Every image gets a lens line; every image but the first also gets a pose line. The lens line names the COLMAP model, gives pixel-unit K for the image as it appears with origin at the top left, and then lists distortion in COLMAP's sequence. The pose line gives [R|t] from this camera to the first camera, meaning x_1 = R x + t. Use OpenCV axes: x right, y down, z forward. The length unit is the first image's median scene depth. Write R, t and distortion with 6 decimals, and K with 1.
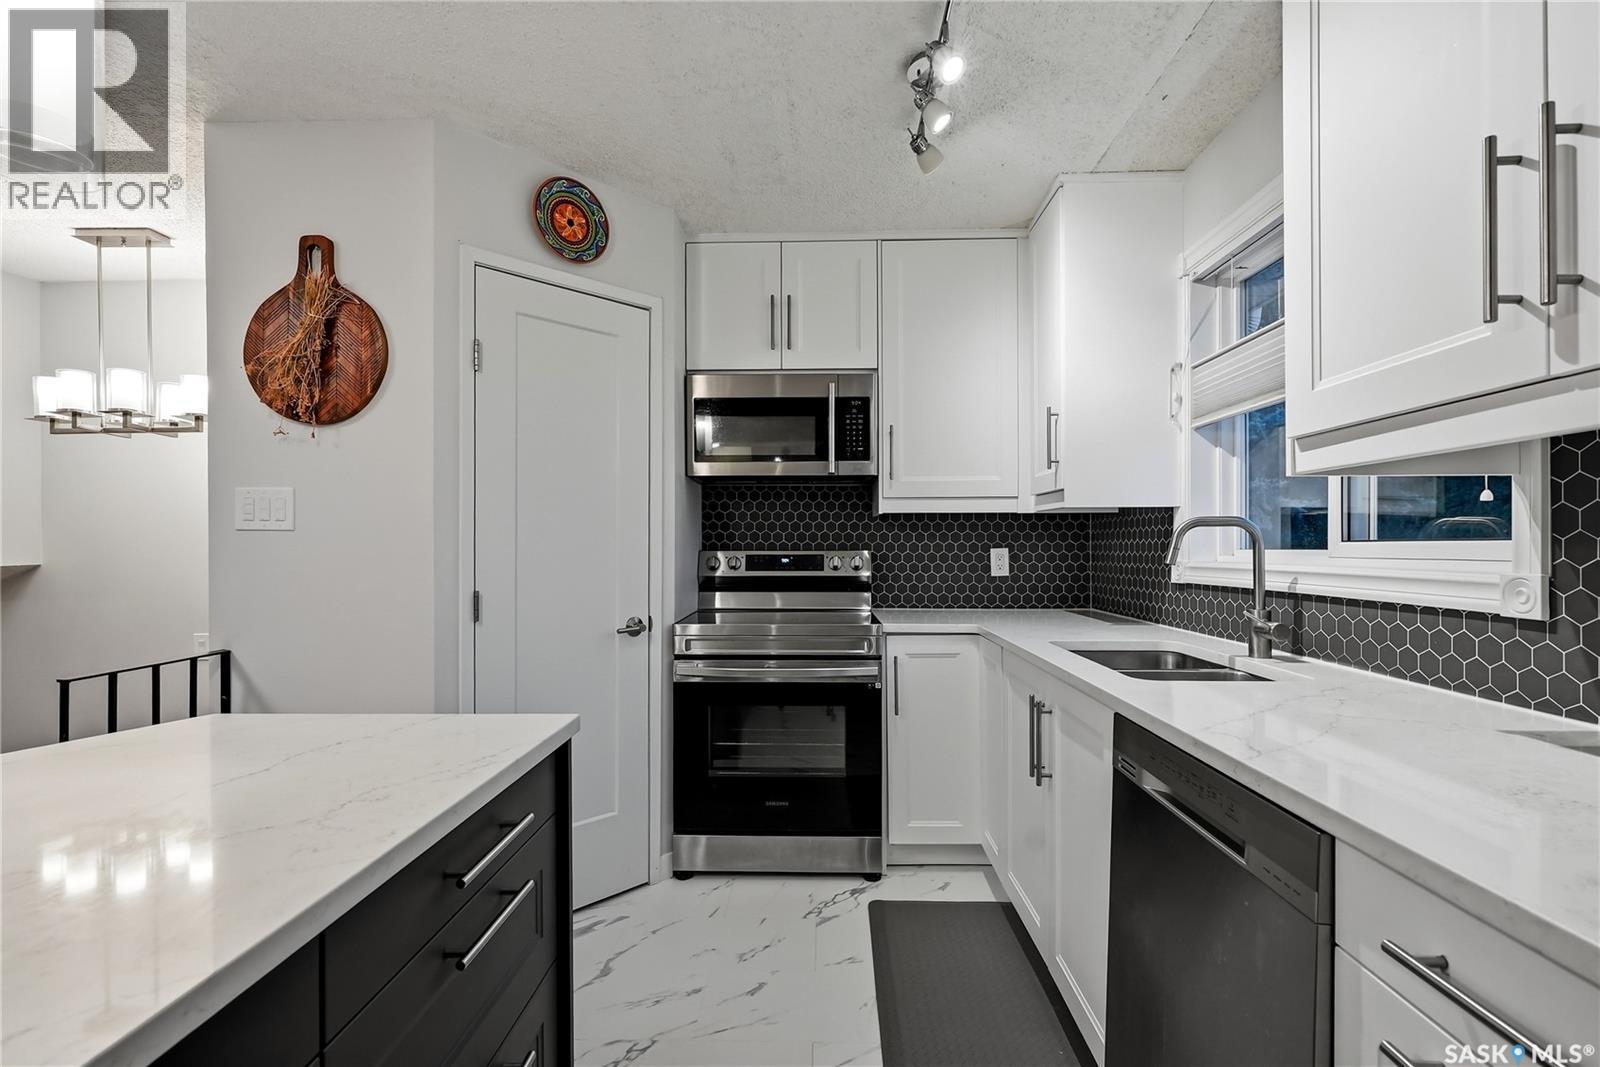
lens RADIAL K [[738.4, 0, 797.2], [0, 738.4, 546.6], [0, 0, 1]] dist [-0.008555, 0.003204]
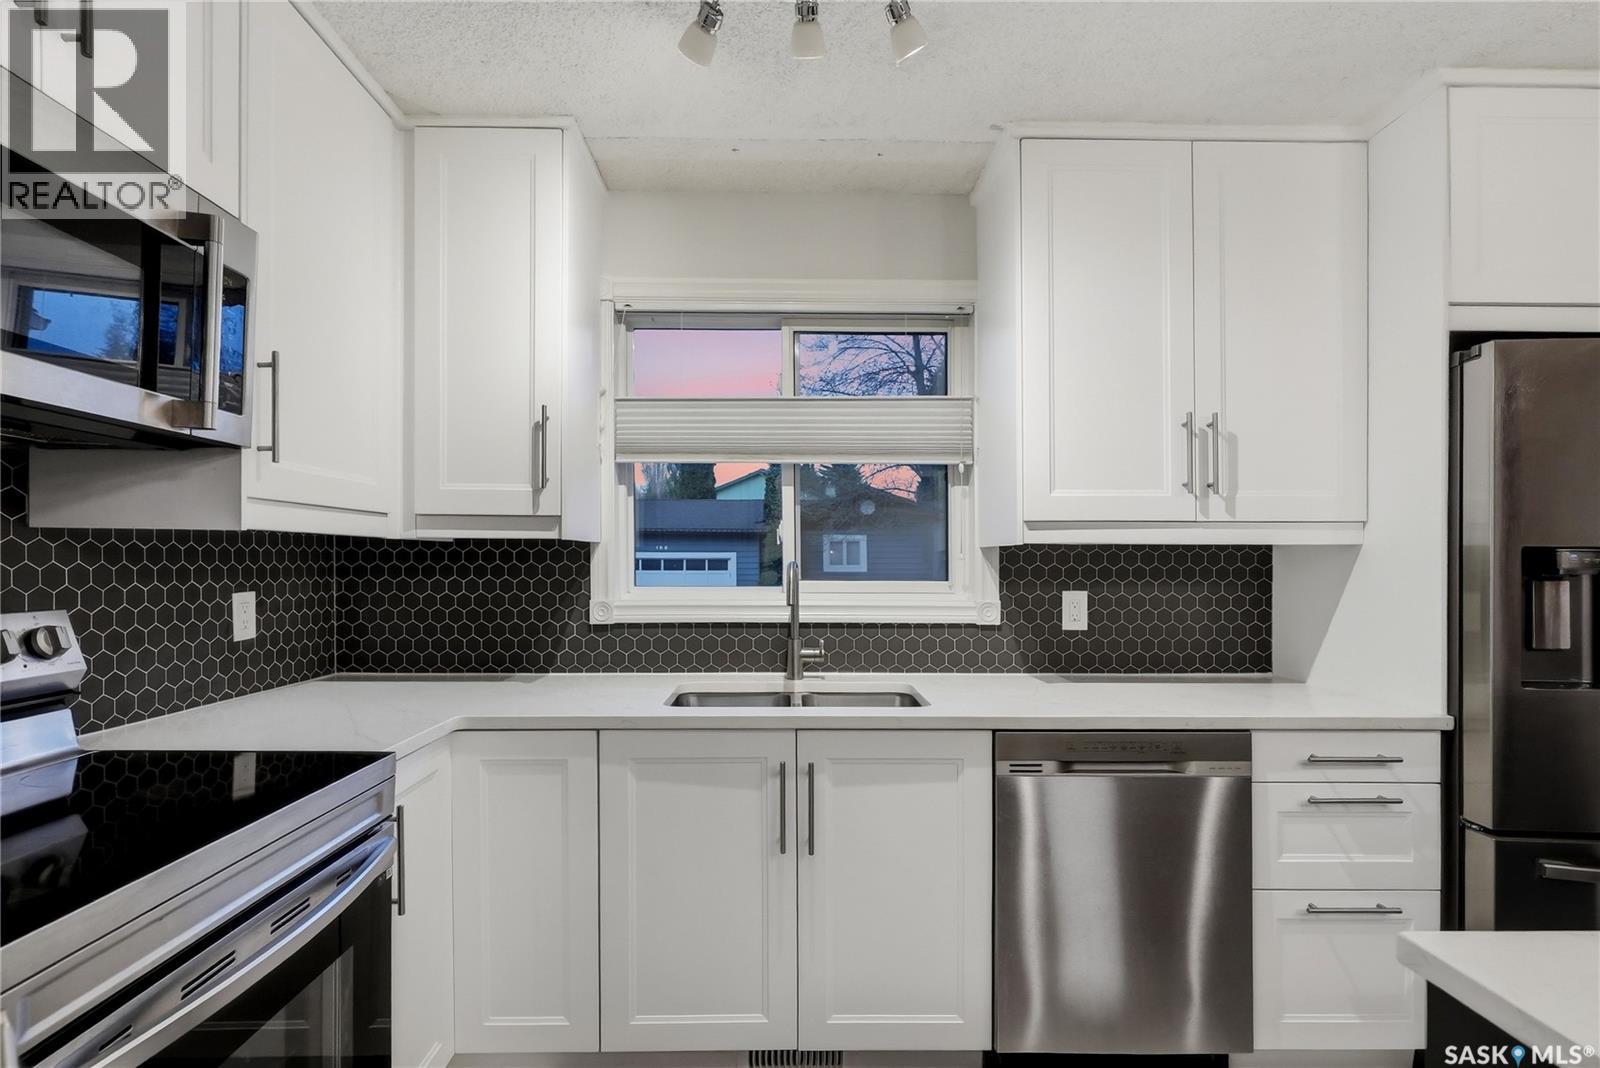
lens RADIAL K [[738.4, 0, 797.3], [0, 738.4, 572.7], [0, 0, 1]] dist [-0.008555, 0.003204]
pose [[-0.046680, -0.012762, 0.998828, -0.438219], [-0.002687, 0.999916, 0.012651, -0.029287], [-0.998906, -0.002093, -0.046710, 0.796167]]
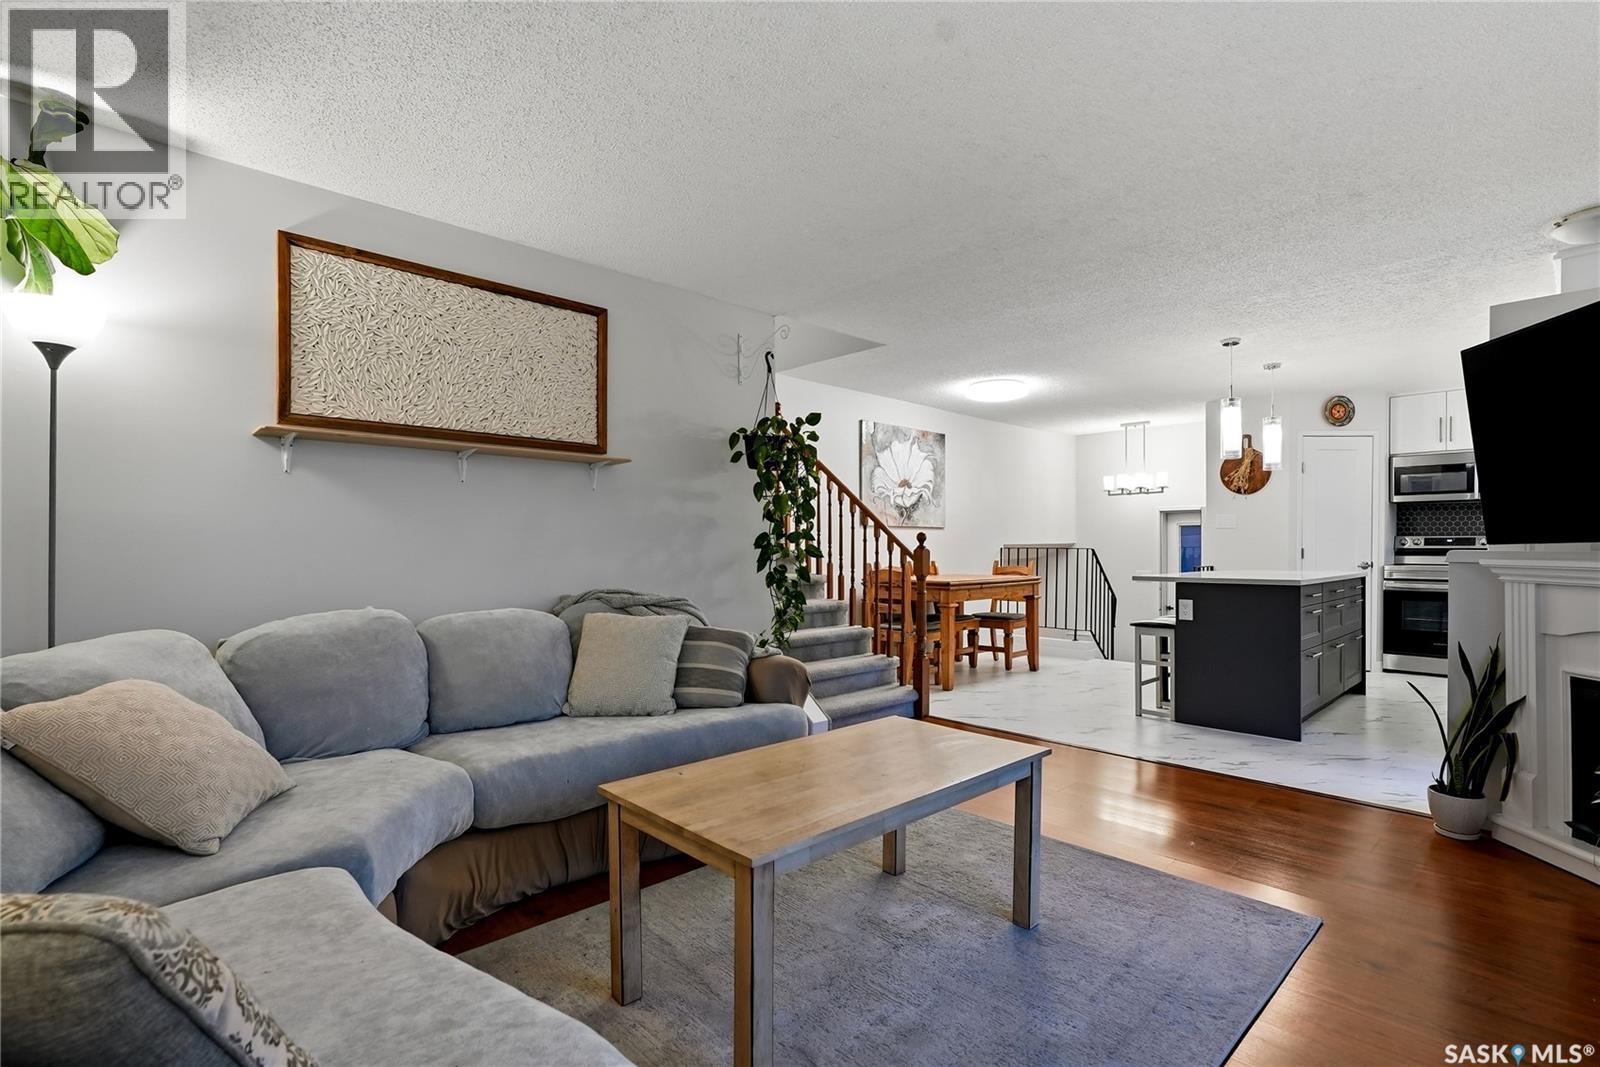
lens RADIAL K [[738.4, 0, 796.4], [0, 738.4, 552.9], [0, 0, 1]] dist [-0.008555, 0.003204]
pose [[0.706364, 0.009702, -0.707782, 0.190705], [-0.002476, 0.999934, 0.011235, 0.045334], [0.707844, -0.006184, 0.706342, -2.213121]]
